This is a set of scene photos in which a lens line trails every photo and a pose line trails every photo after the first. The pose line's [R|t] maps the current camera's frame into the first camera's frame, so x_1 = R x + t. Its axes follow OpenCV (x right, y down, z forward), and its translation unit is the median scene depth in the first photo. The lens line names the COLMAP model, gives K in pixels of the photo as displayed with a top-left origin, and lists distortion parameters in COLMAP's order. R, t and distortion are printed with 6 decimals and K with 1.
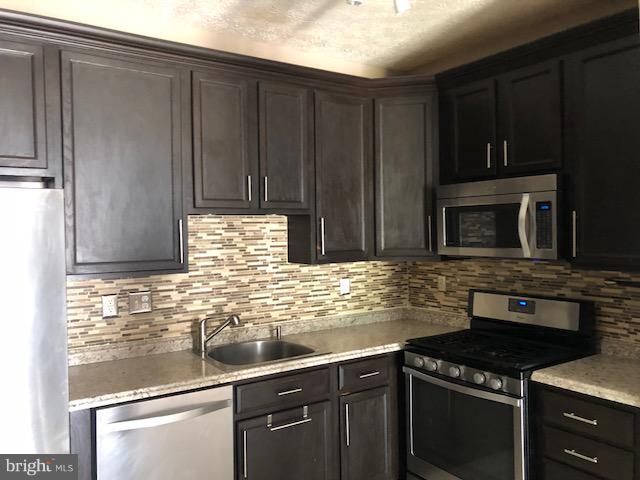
lens RADIAL K [[522.9, 0, 320.0], [0, 522.9, 240.0], [0, 0, 1]] dist [0.011635, 0.000314]
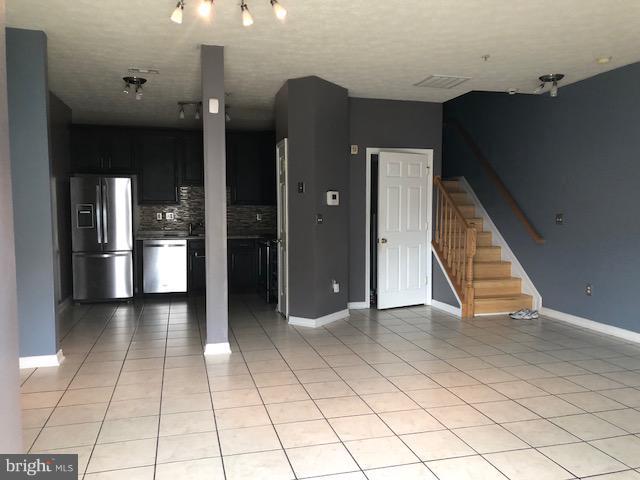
lens RADIAL K [[522.9, 0, 320.0], [0, 522.9, 240.0], [0, 0, 1]] dist [0.011635, 0.000314]
pose [[0.943359, 0.037453, -0.329653, 1.184576], [-0.023123, 0.998614, 0.047285, 0.081824], [0.330967, -0.036984, 0.942917, -1.231403]]
